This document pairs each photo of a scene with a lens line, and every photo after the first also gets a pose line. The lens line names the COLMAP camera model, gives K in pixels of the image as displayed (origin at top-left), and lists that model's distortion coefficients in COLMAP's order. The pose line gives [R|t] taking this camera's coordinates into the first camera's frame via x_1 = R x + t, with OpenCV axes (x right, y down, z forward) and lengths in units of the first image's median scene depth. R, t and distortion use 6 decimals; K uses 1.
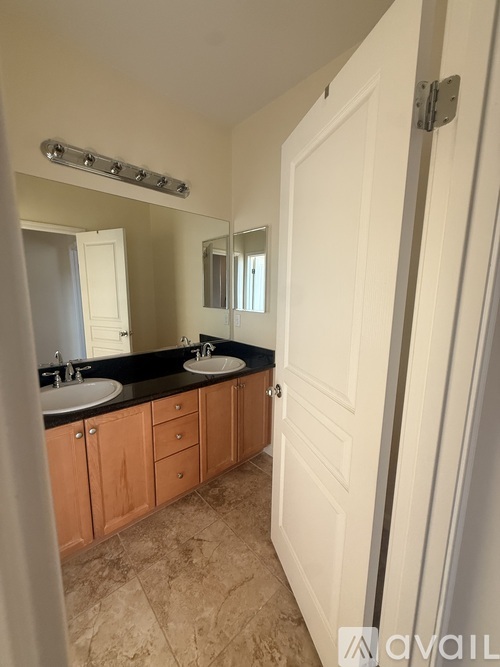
lens RADIAL K [[265.2, 0, 249.9], [0, 265.2, 333.9], [0, 0, 1]] dist [0.001344, -0.000221]
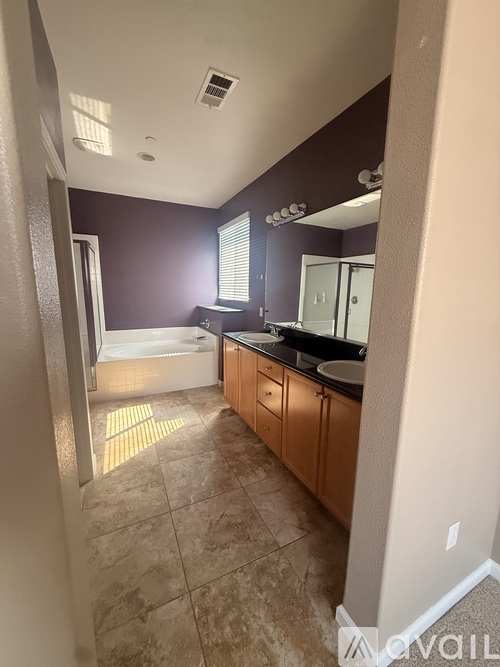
lens RADIAL K [[265.2, 0, 250.5], [0, 265.2, 334.6], [0, 0, 1]] dist [0.001344, -0.000221]
pose [[0.269788, -0.170542, 0.947697, -1.017510], [0.136309, 0.981044, 0.137739, -0.090475], [-0.953223, 0.092019, 0.287920, 0.473446]]
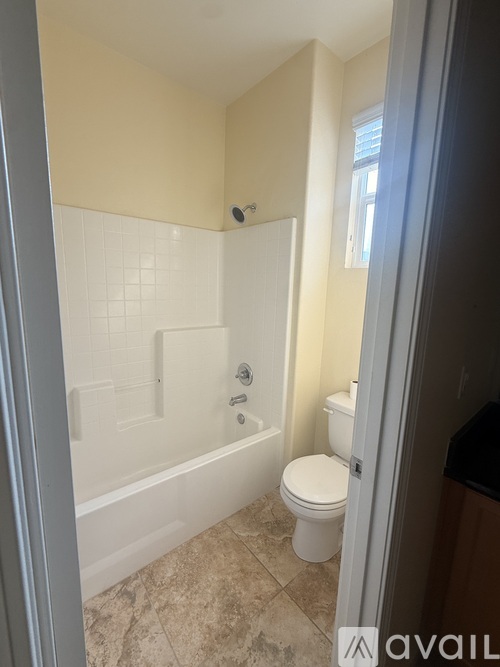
lens RADIAL K [[288.9, 0, 249.9], [0, 288.9, 332.6], [0, 0, 1]] dist [-0.004775, 0.000542]
pose [[-0.045801, 0.152543, -0.987235, 0.399796], [-0.184808, 0.969919, 0.158441, -0.169124], [0.981707, 0.189705, -0.016232, 1.045879]]
